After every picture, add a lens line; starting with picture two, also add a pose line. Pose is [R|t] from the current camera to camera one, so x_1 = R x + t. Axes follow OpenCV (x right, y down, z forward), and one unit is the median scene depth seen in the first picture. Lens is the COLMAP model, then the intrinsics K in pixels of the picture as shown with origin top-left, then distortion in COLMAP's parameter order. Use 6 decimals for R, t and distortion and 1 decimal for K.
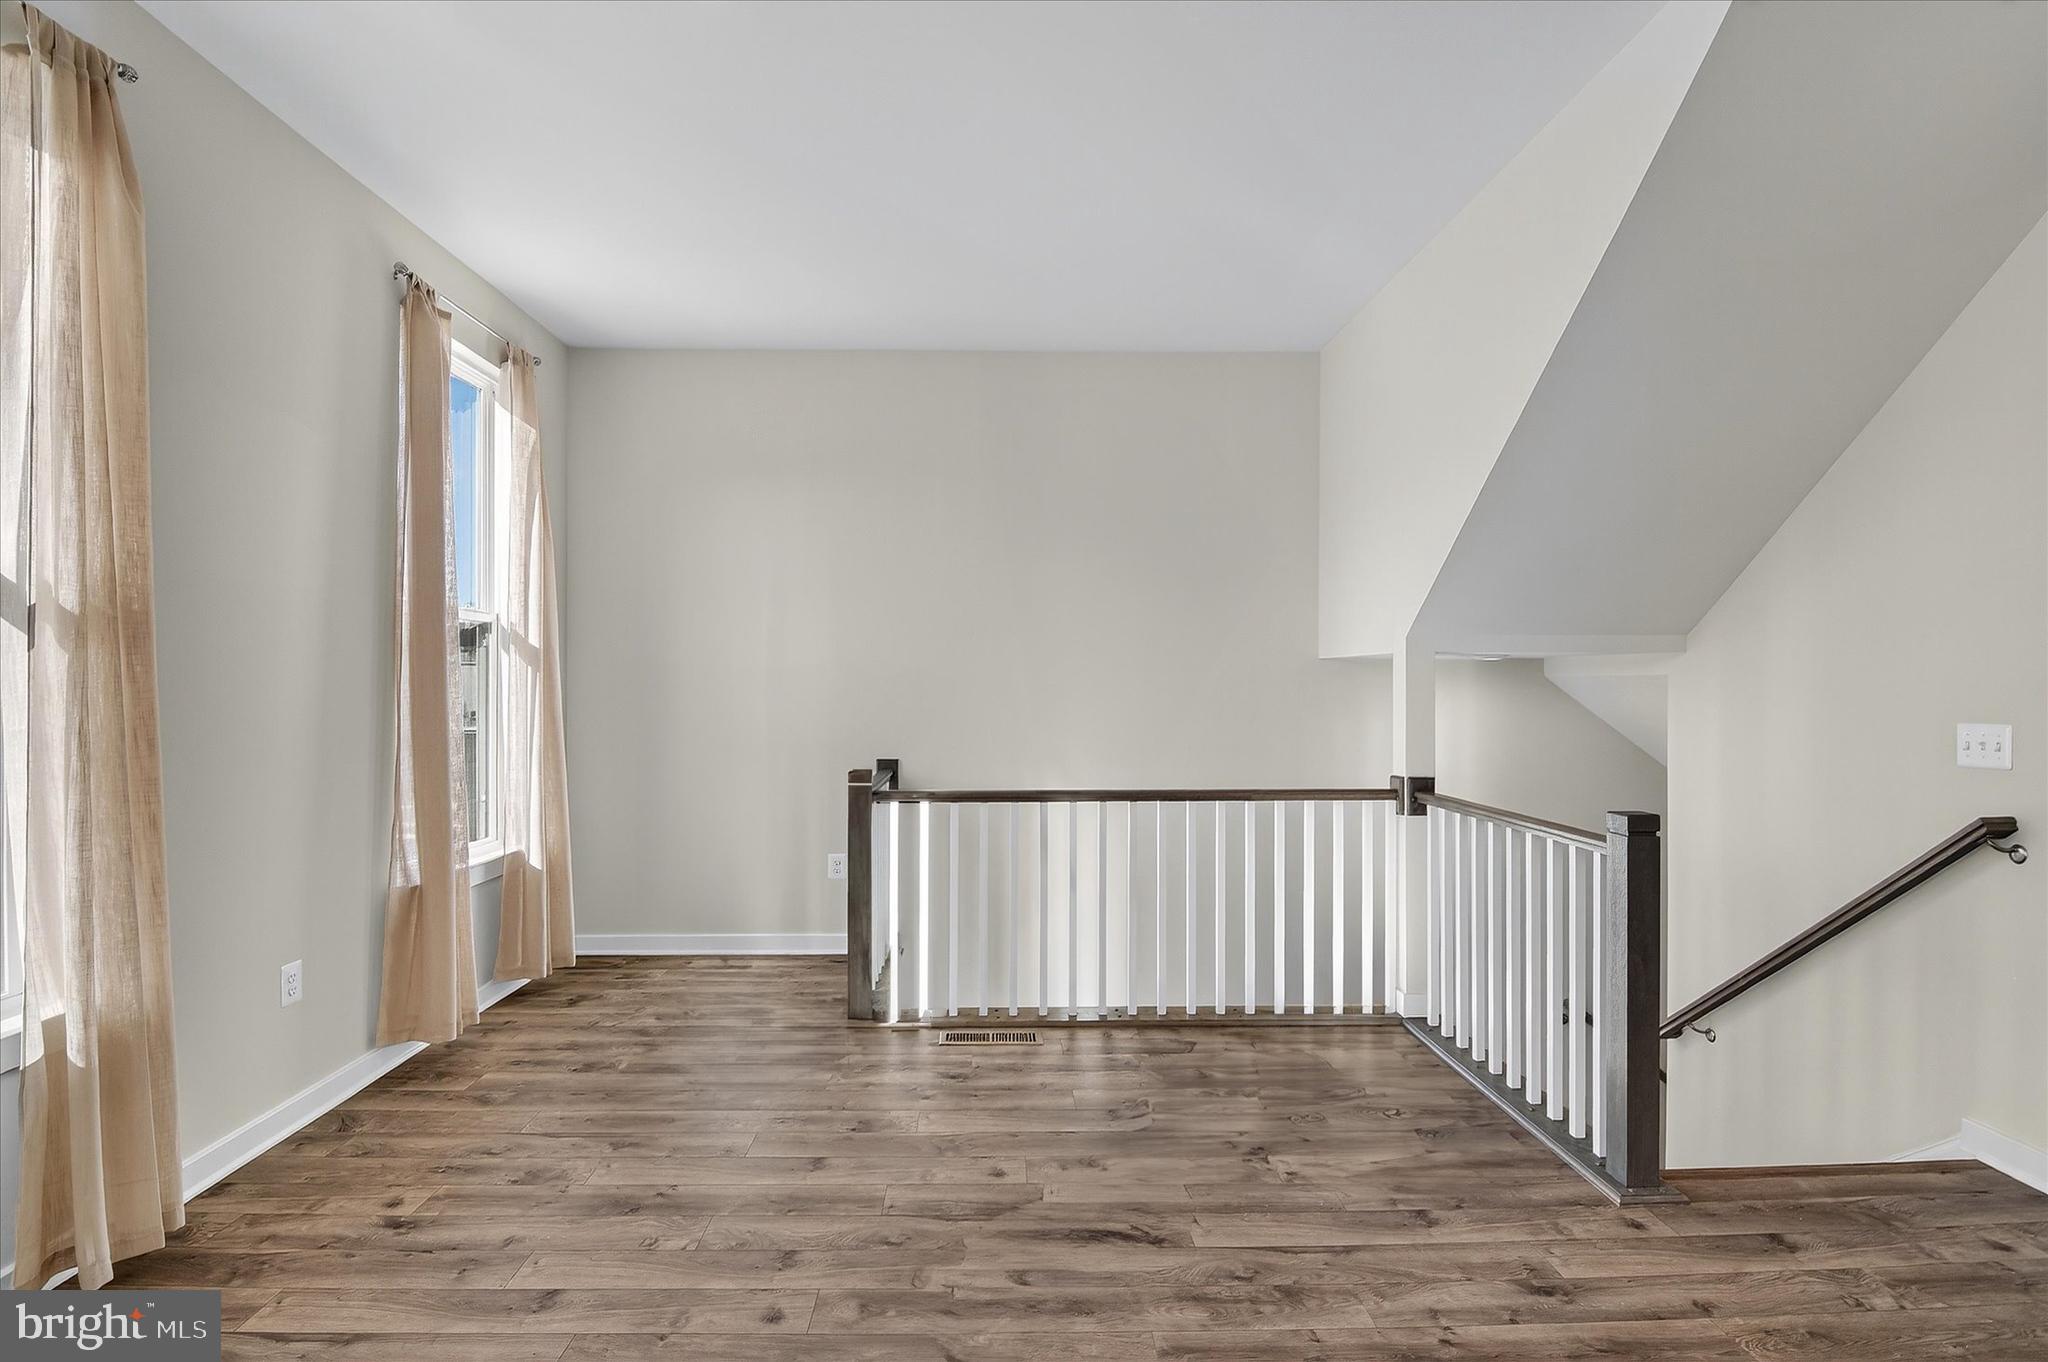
lens RADIAL K [[1001.5, 0, 1014.8], [0, 1001.5, 682.6], [0, 0, 1]] dist [-0.000734, -0.000611]
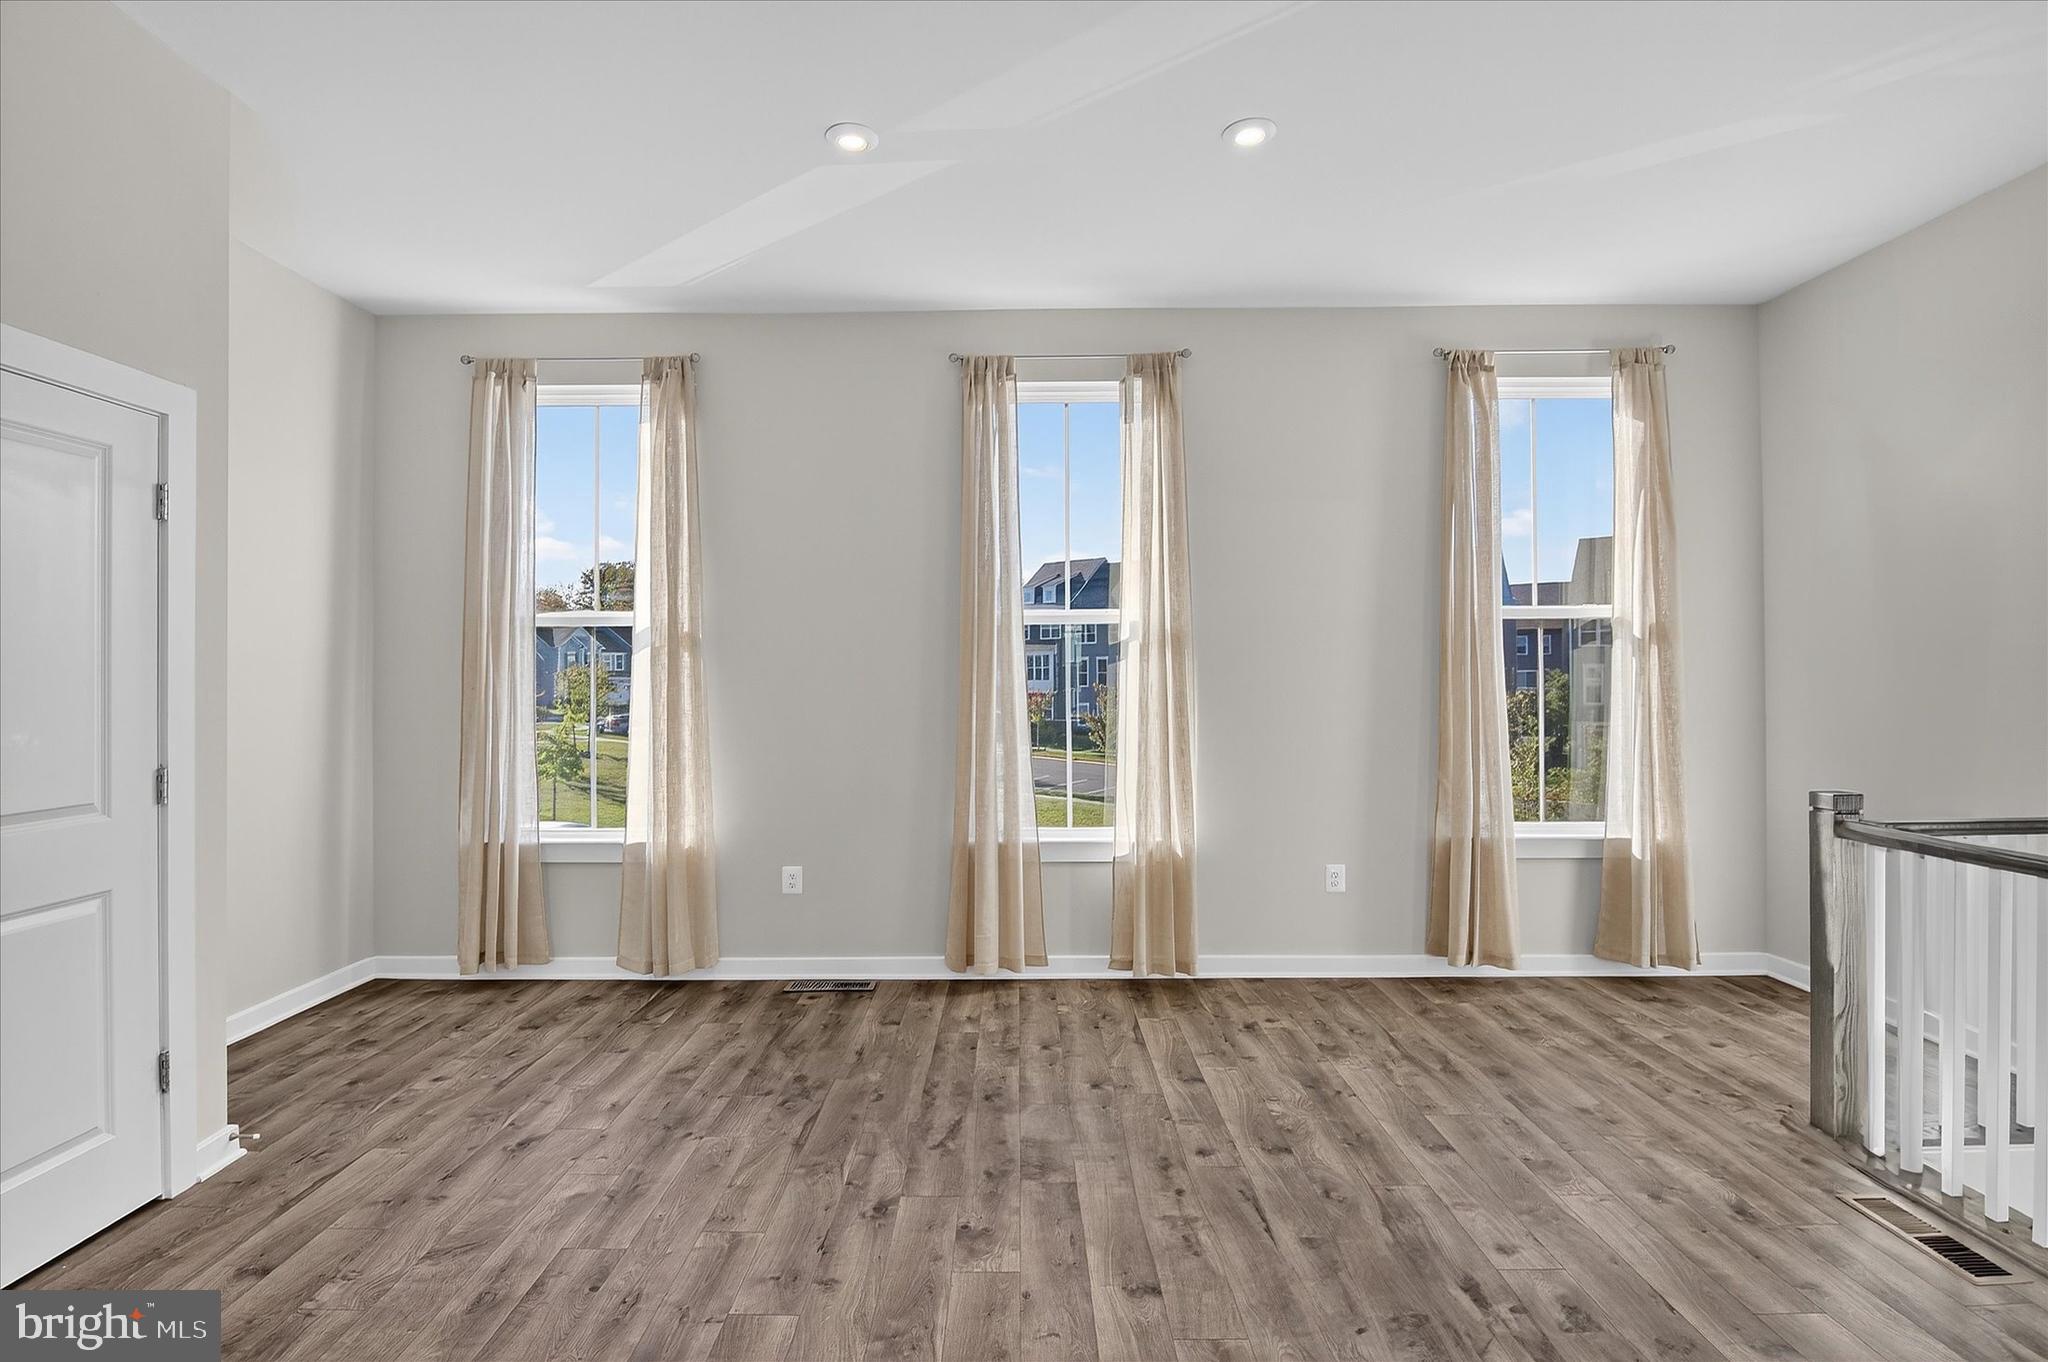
lens RADIAL K [[1001.5, 0, 1014.8], [0, 1001.5, 682.6], [0, 0, 1]] dist [-0.000734, -0.000611]
pose [[-0.025223, -0.001341, -0.999681, 0.668136], [0.005280, 0.999985, -0.001474, 0.007070], [0.999668, -0.005316, -0.025216, 0.482999]]
